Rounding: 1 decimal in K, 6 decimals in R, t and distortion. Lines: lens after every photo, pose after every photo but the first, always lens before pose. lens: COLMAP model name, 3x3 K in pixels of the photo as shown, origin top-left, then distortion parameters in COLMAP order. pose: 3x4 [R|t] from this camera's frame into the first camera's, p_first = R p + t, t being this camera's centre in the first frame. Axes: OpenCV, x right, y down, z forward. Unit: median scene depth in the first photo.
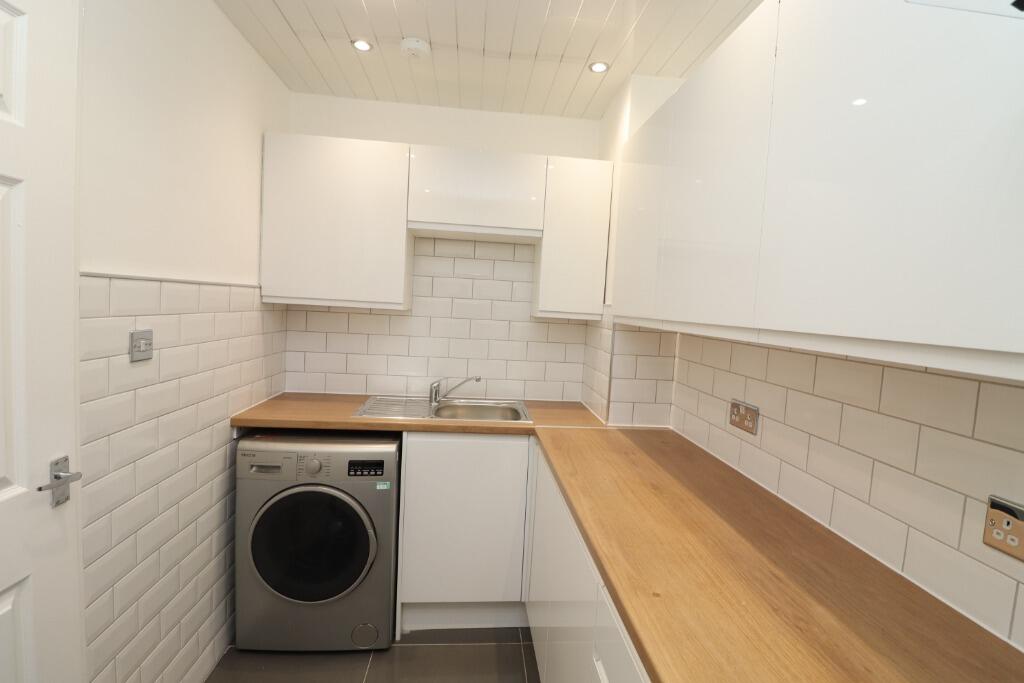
lens RADIAL K [[479.4, 0, 503.6], [0, 479.4, 338.9], [0, 0, 1]] dist [0.002638, -0.000017]
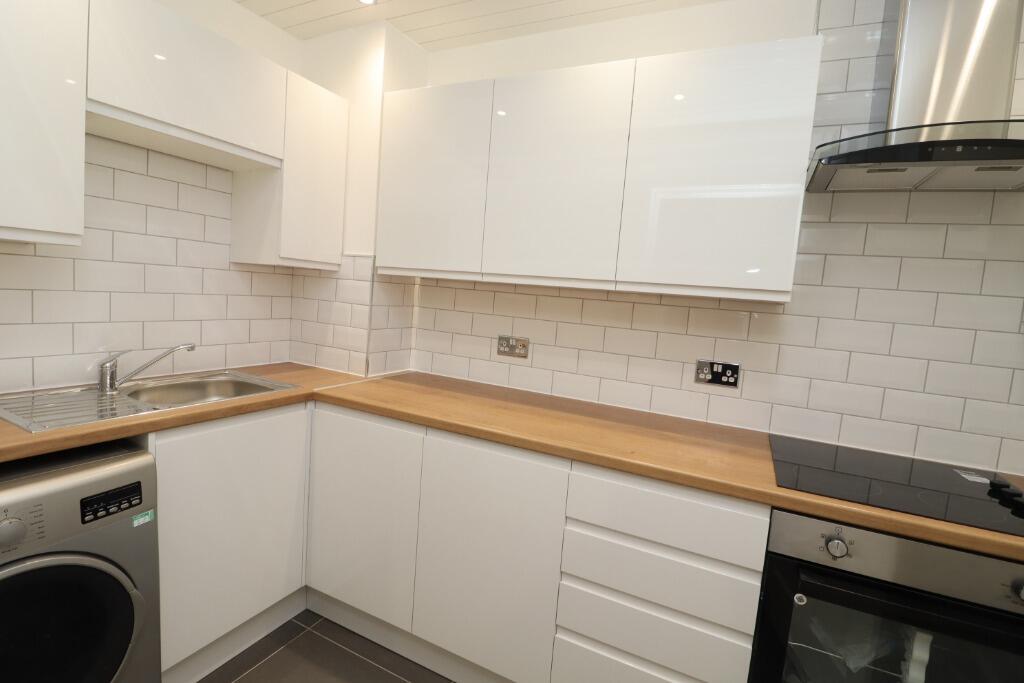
lens RADIAL K [[479.4, 0, 521.6], [0, 479.4, 337.7], [0, 0, 1]] dist [0.002638, -0.000017]
pose [[0.542139, -0.095834, 0.834806, -0.478637], [0.016068, 0.994476, 0.103729, 0.000154], [-0.840135, -0.042822, 0.540684, 0.212269]]
